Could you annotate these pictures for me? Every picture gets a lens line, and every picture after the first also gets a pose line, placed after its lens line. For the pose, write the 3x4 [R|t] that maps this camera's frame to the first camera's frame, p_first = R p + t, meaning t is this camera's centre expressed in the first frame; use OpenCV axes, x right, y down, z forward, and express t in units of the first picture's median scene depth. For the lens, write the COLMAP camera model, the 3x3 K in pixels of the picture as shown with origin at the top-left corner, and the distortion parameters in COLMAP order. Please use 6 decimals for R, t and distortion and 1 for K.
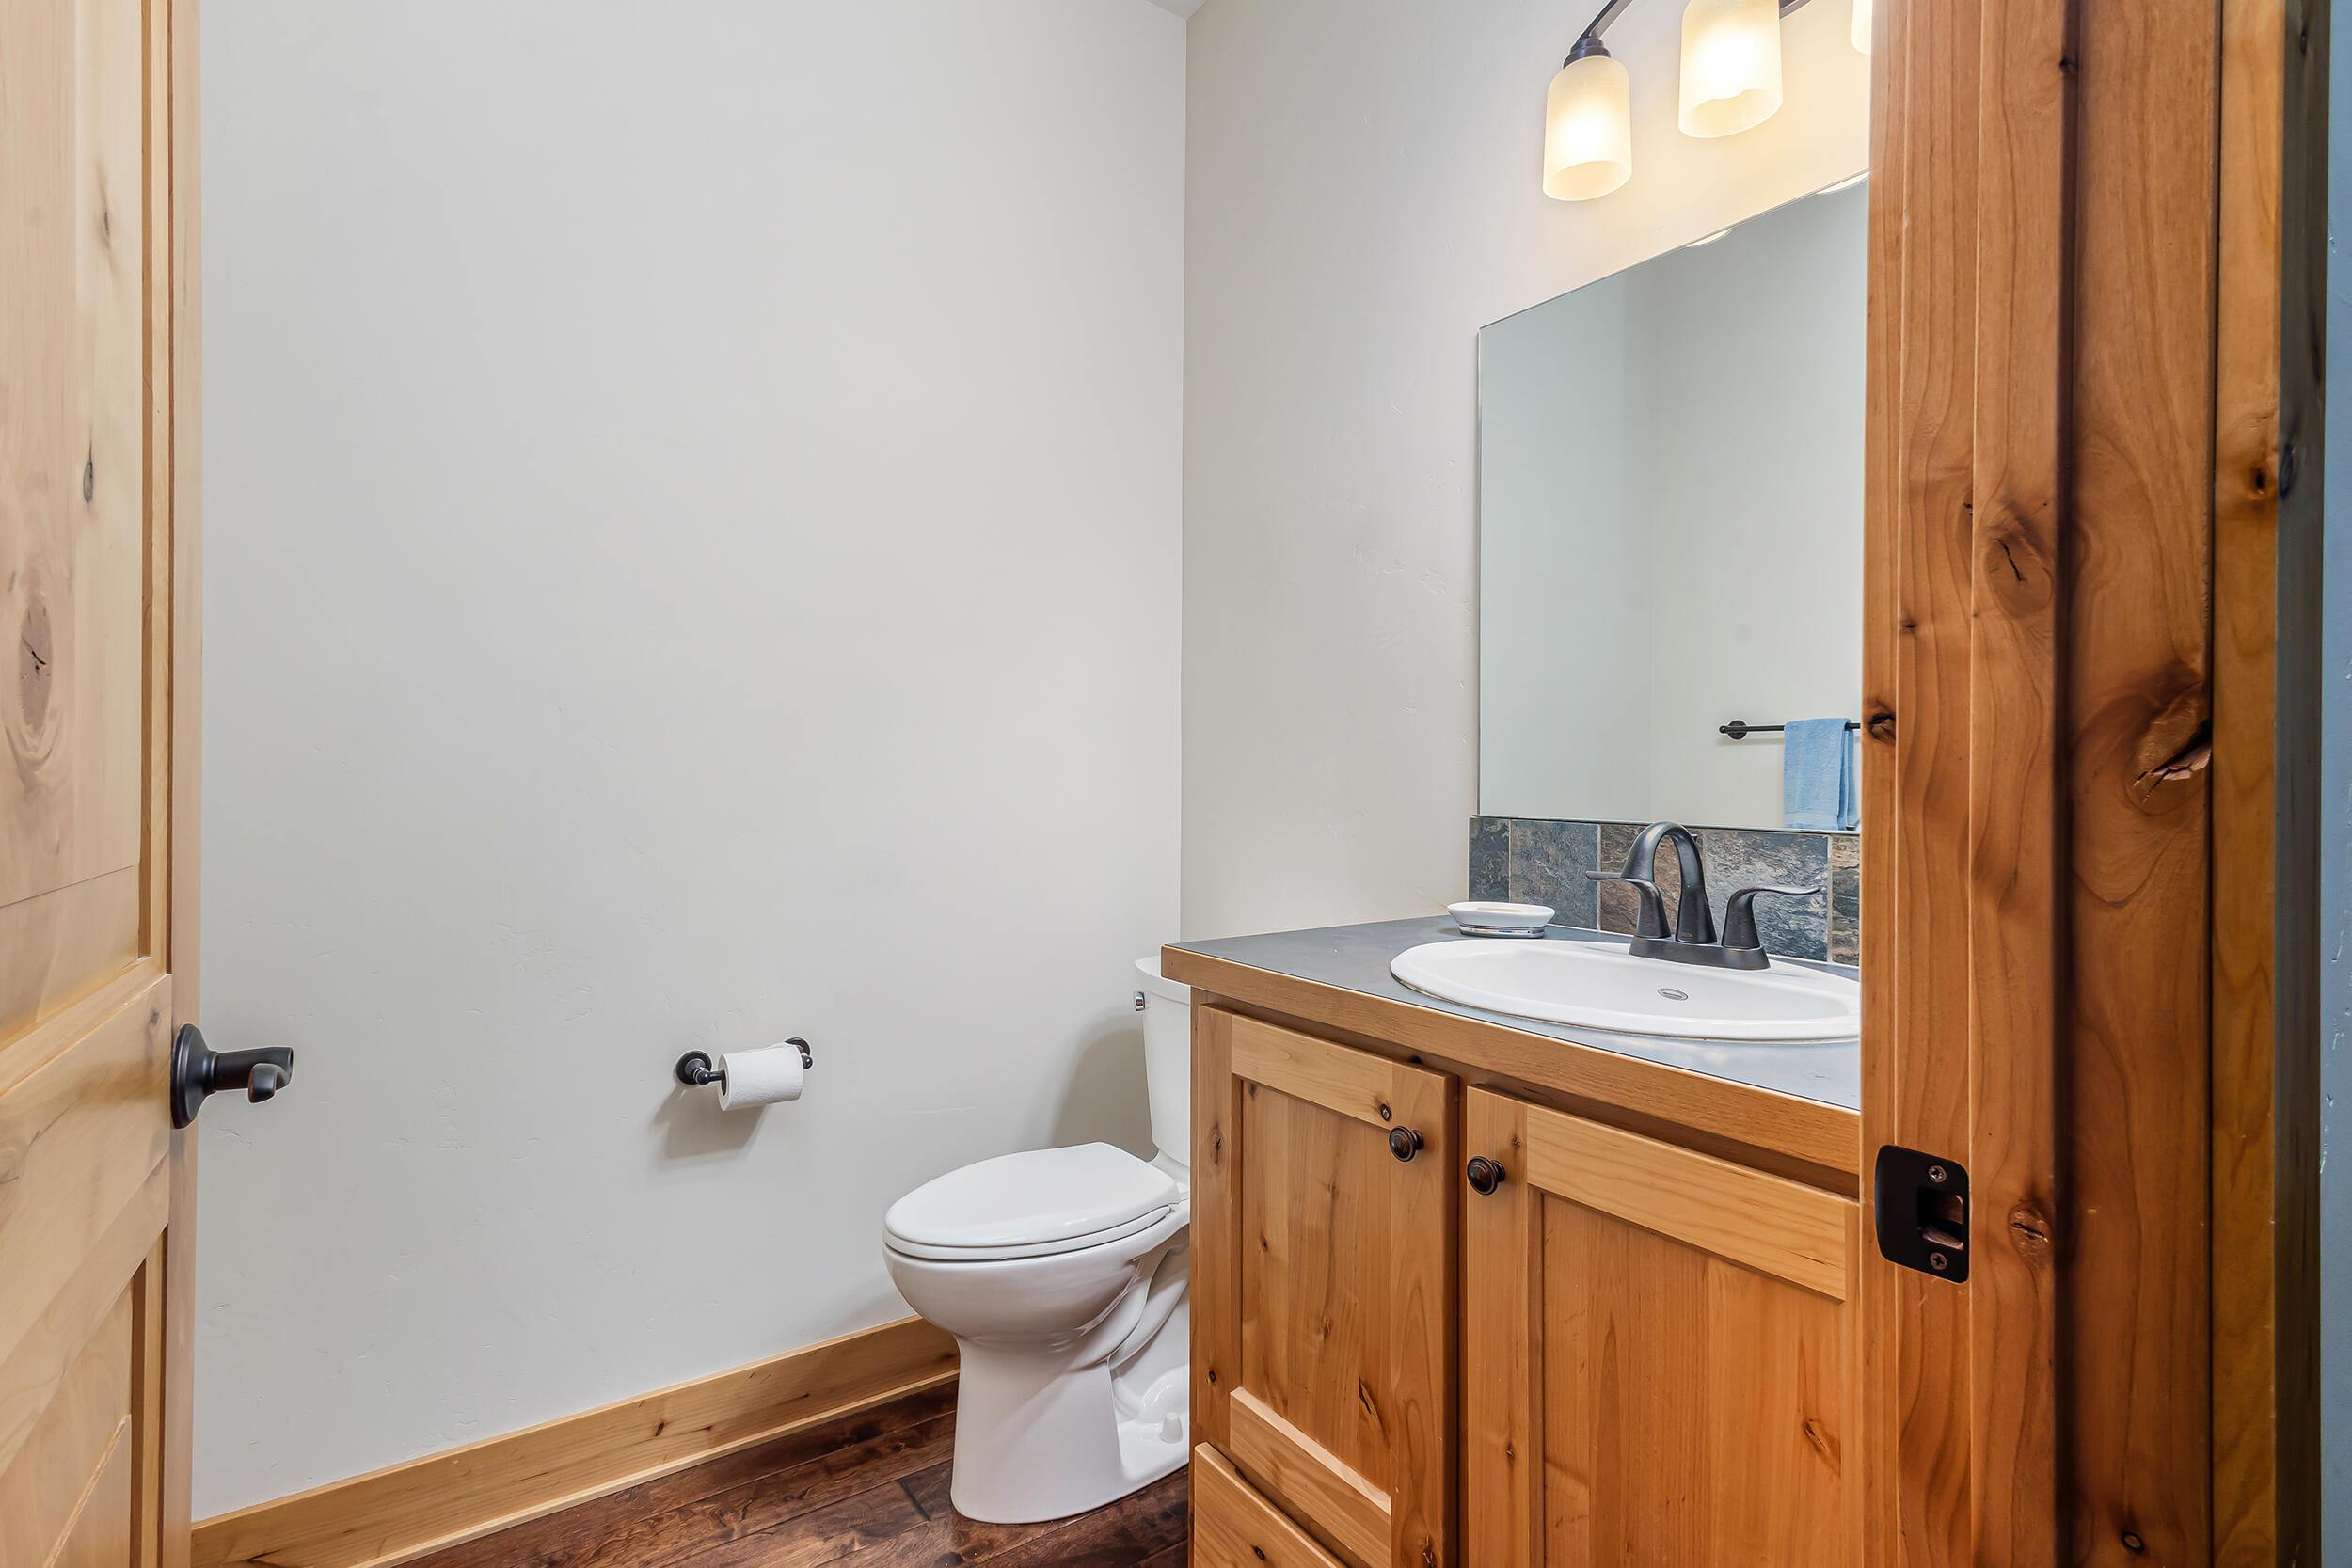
lens RADIAL K [[1139.4, 0, 1183.2], [0, 1139.4, 770.1], [0, 0, 1]] dist [0.013513, -0.000747]
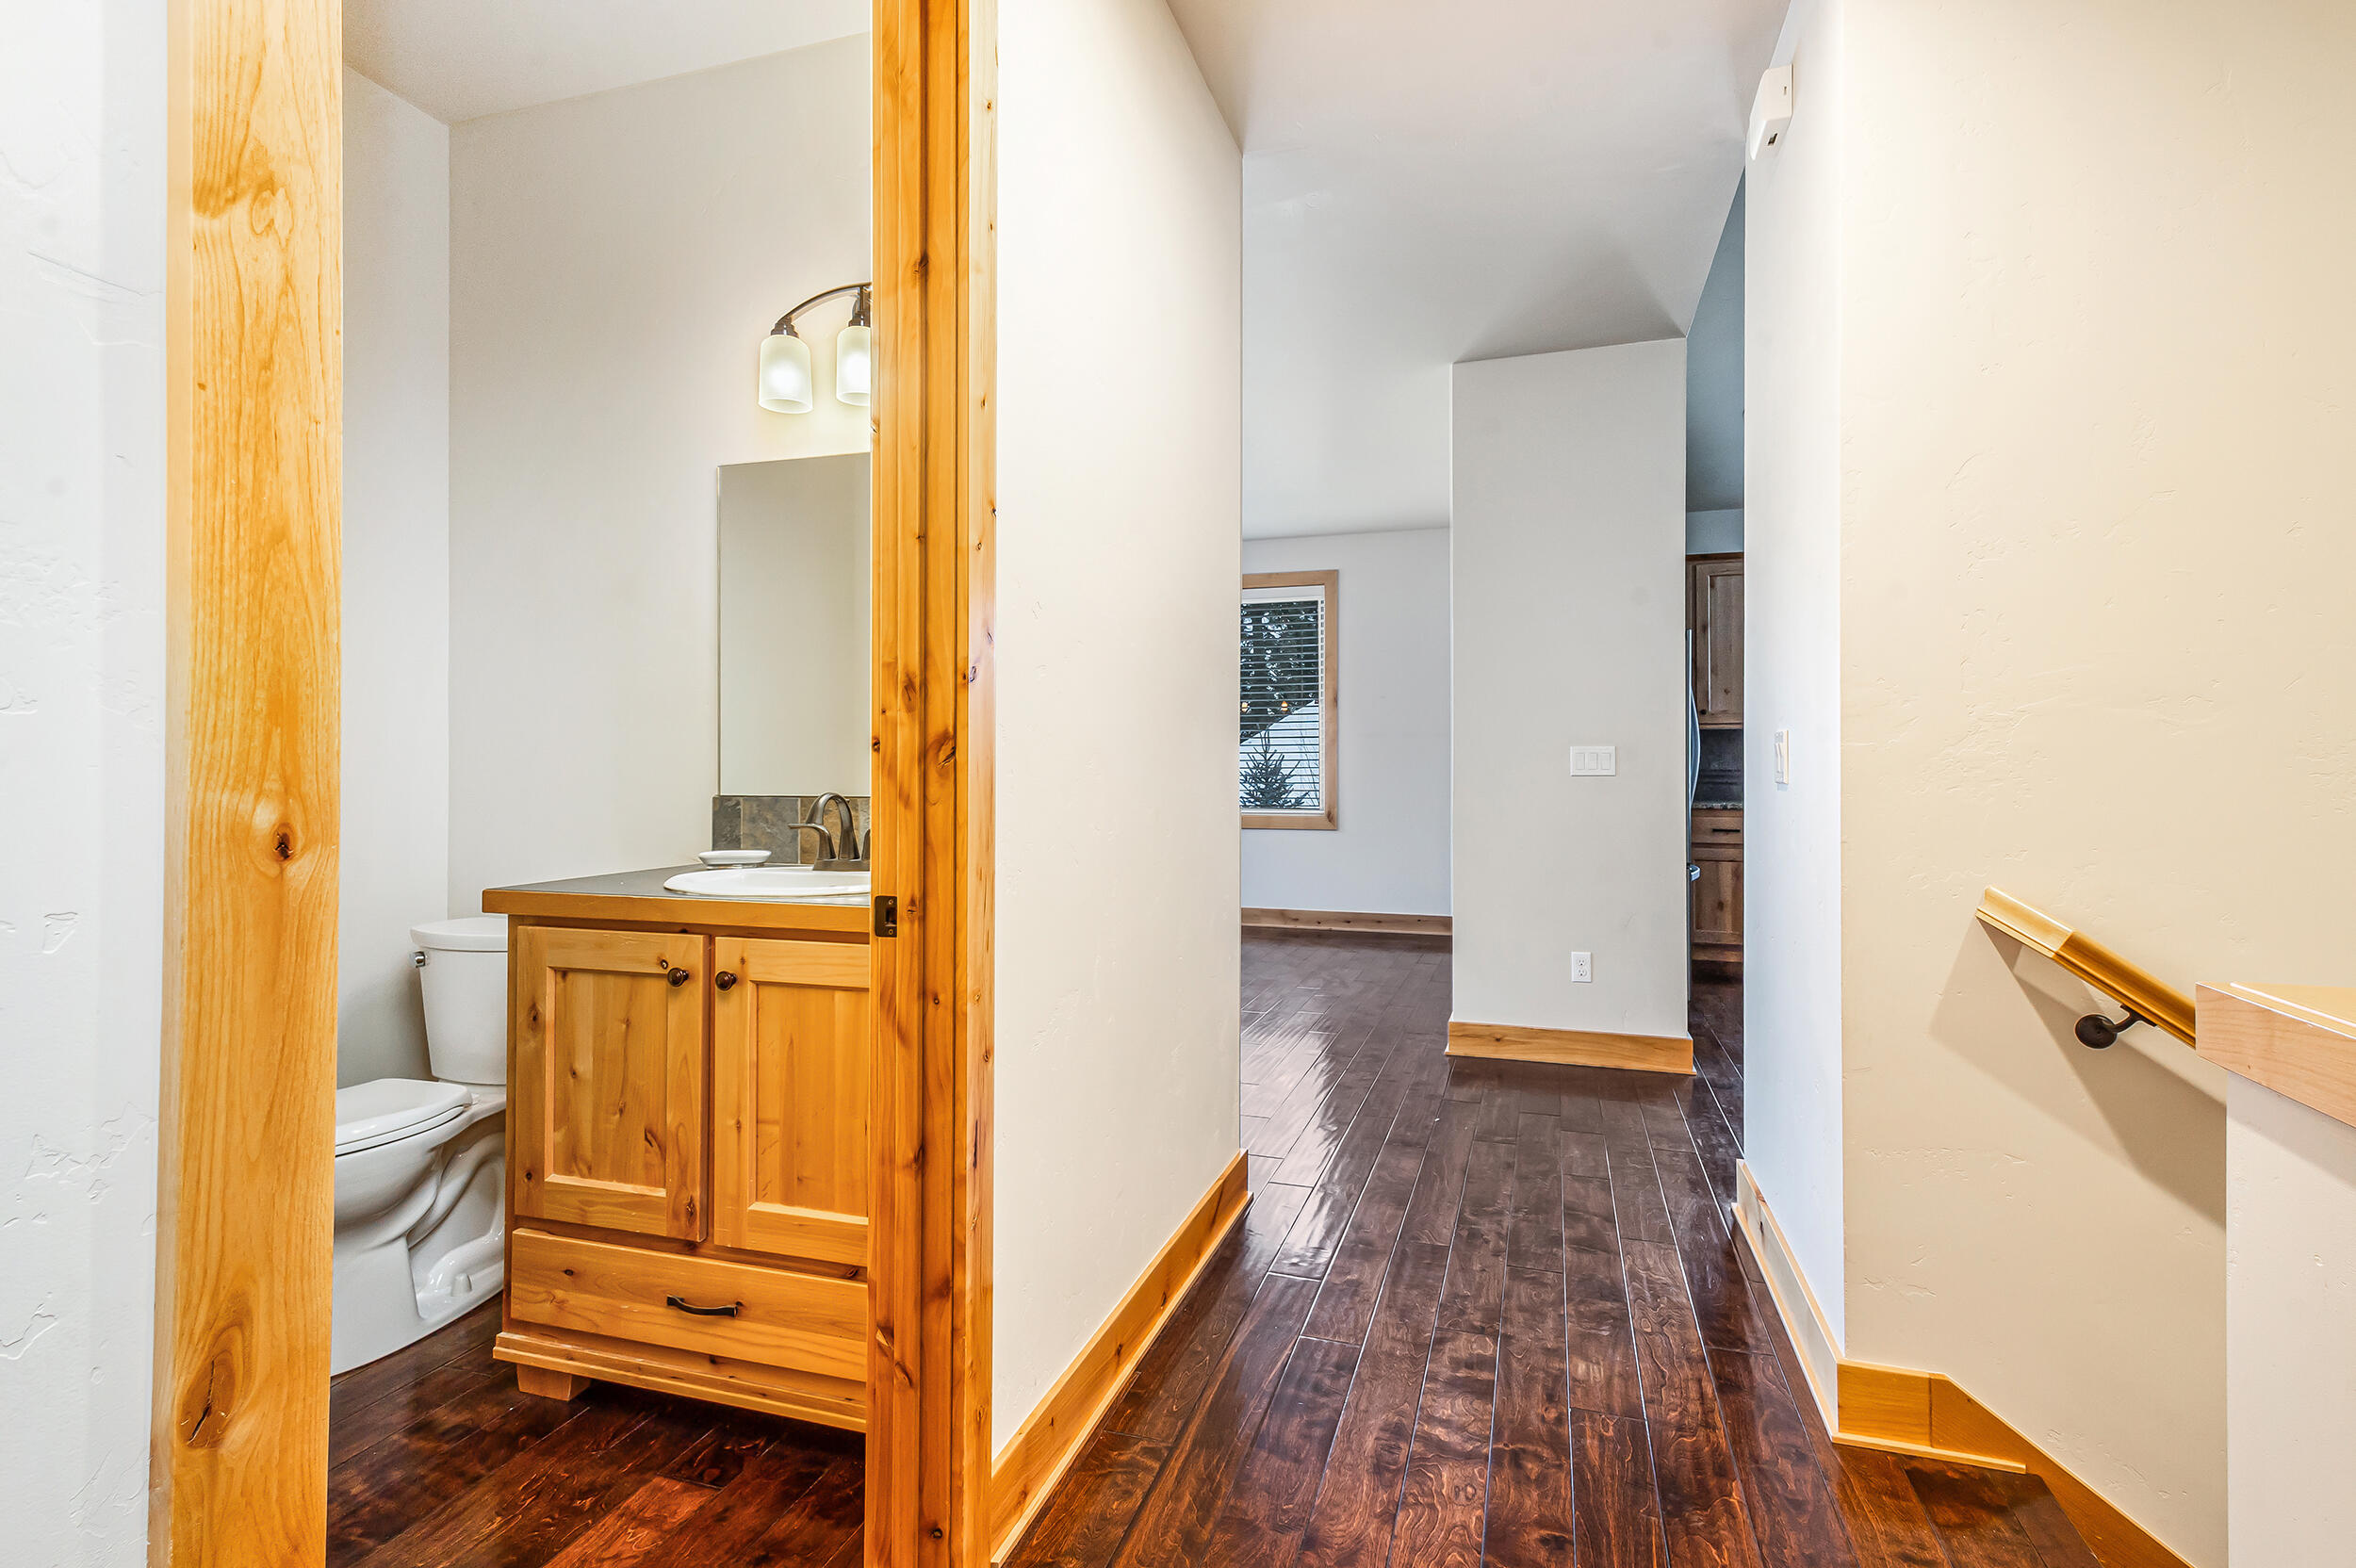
lens RADIAL K [[1141.4, 0, 1185.3], [0, 1141.4, 770.1], [0, 0, 1]] dist [0.013513, -0.000747]
pose [[0.798898, -0.001233, 0.601466, -0.221498], [-0.000890, 0.999994, 0.003233, 0.004548], [-0.601466, -0.003118, 0.798892, -0.804578]]
